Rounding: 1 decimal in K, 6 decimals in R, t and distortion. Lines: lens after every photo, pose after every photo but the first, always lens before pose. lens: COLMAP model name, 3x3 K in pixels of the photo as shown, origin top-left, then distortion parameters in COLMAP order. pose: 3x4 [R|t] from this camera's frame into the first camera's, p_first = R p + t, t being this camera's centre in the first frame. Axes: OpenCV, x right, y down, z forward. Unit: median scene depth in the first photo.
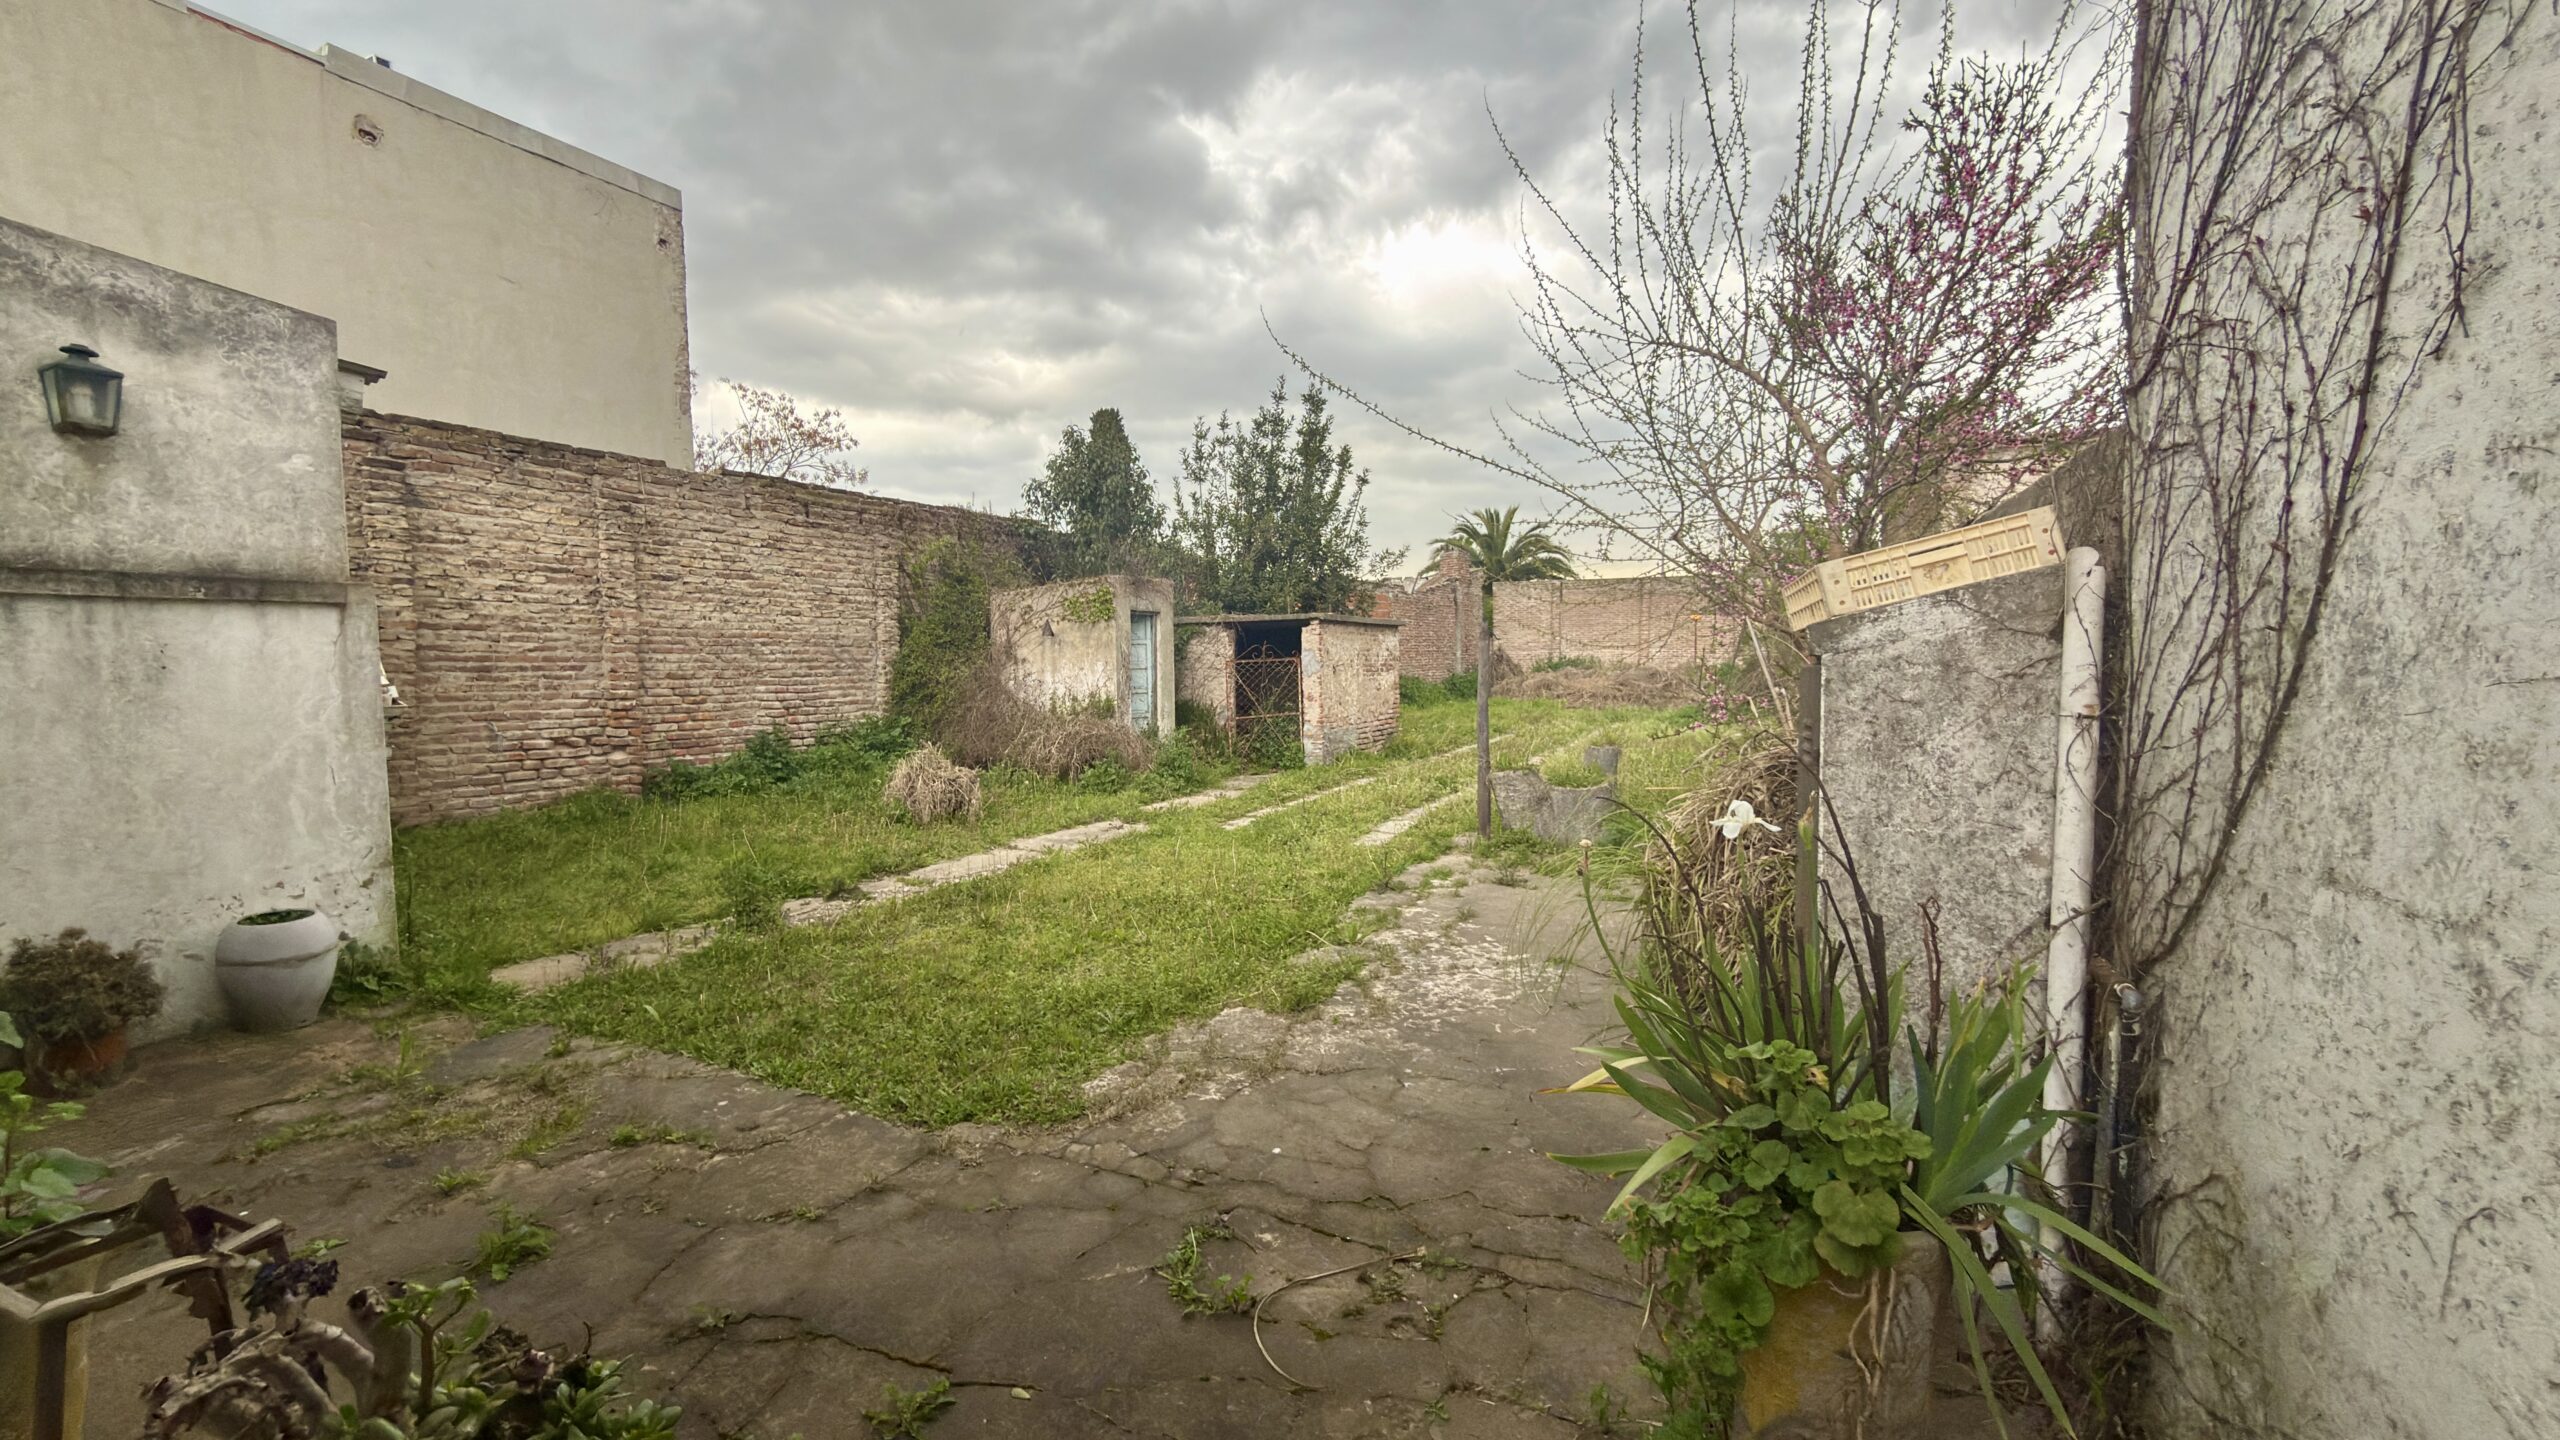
lens RADIAL K [[1020.4, 0, 1280.8], [0, 1020.4, 720.3], [0, 0, 1]] dist [-0.001423, 0.000480]
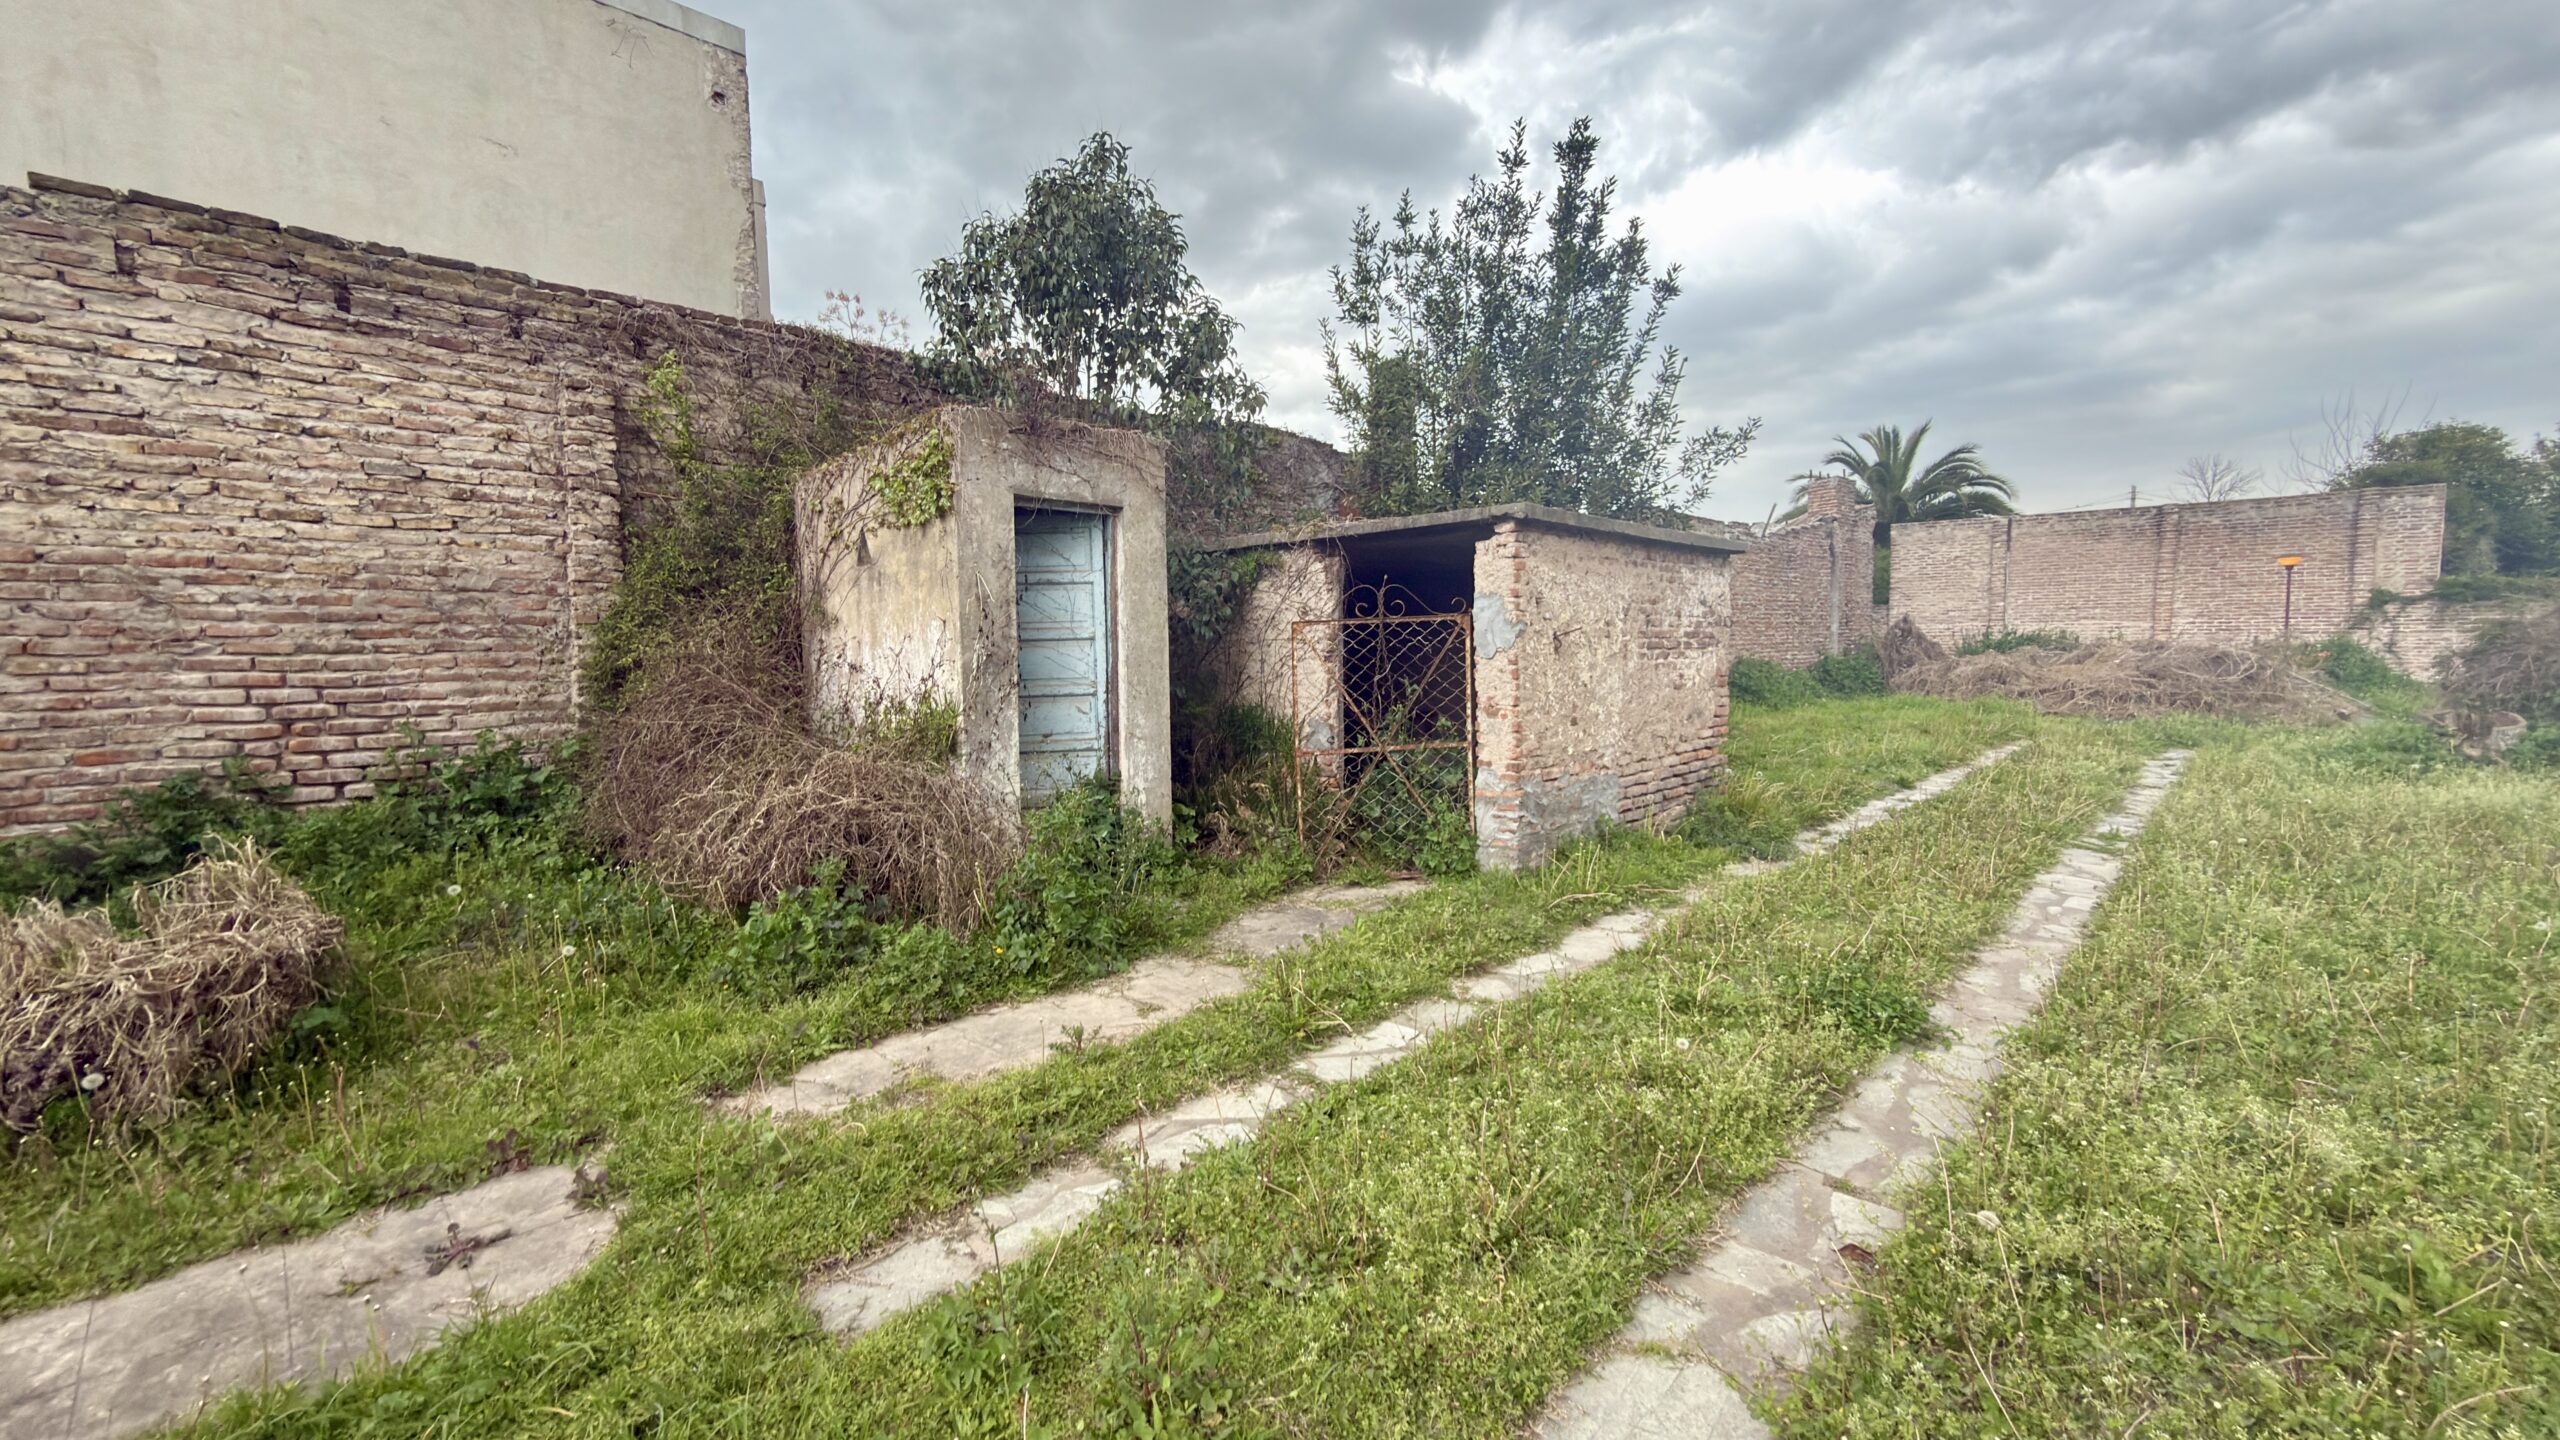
lens RADIAL K [[1020.4, 0, 1271.5], [0, 1020.4, 716.3], [0, 0, 1]] dist [-0.001423, 0.000480]
pose [[0.949959, 0.023427, -0.311495, 0.058292], [-0.019051, 0.999673, 0.017086, -0.019526], [0.311794, -0.010296, 0.950094, 0.451573]]
